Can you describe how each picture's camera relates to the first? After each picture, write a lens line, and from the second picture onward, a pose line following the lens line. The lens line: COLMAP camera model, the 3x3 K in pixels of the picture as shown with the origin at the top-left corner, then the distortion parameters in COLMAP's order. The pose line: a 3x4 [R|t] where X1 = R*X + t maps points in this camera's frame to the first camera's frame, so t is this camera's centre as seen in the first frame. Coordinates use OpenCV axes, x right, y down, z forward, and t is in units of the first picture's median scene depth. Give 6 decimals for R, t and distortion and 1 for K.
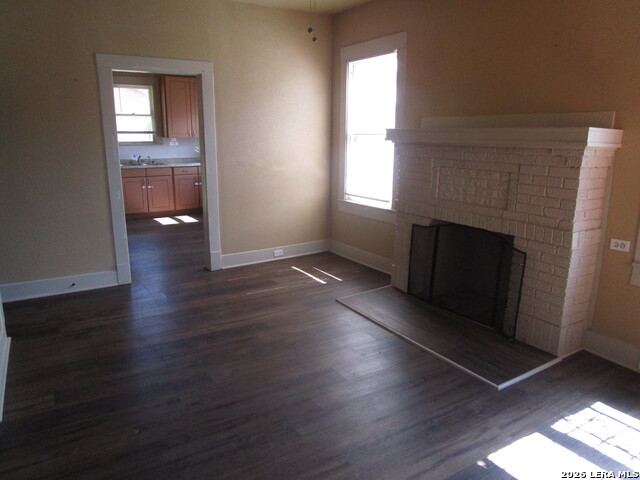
lens RADIAL K [[457.8, 0, 319.2], [0, 457.8, 238.9], [0, 0, 1]] dist [-0.023881, 0.000603]
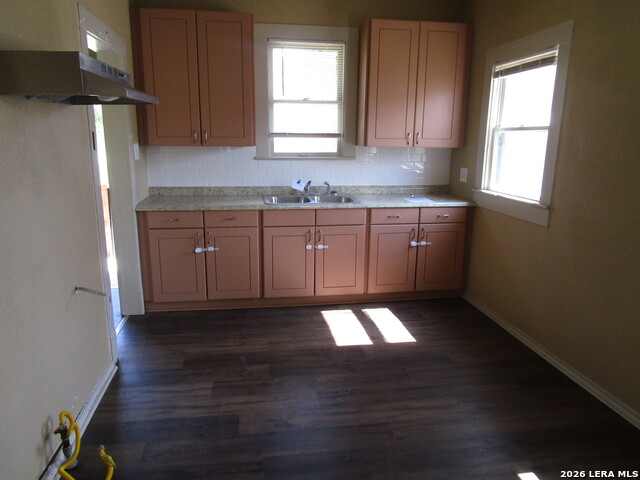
lens RADIAL K [[457.8, 0, 320.3], [0, 457.8, 241.1], [0, 0, 1]] dist [-0.023881, 0.000603]
pose [[0.921513, 0.093240, -0.376989, -0.177788], [-0.095557, 0.995344, 0.012596, -0.119607], [0.376409, 0.024416, 0.926132, 0.516689]]
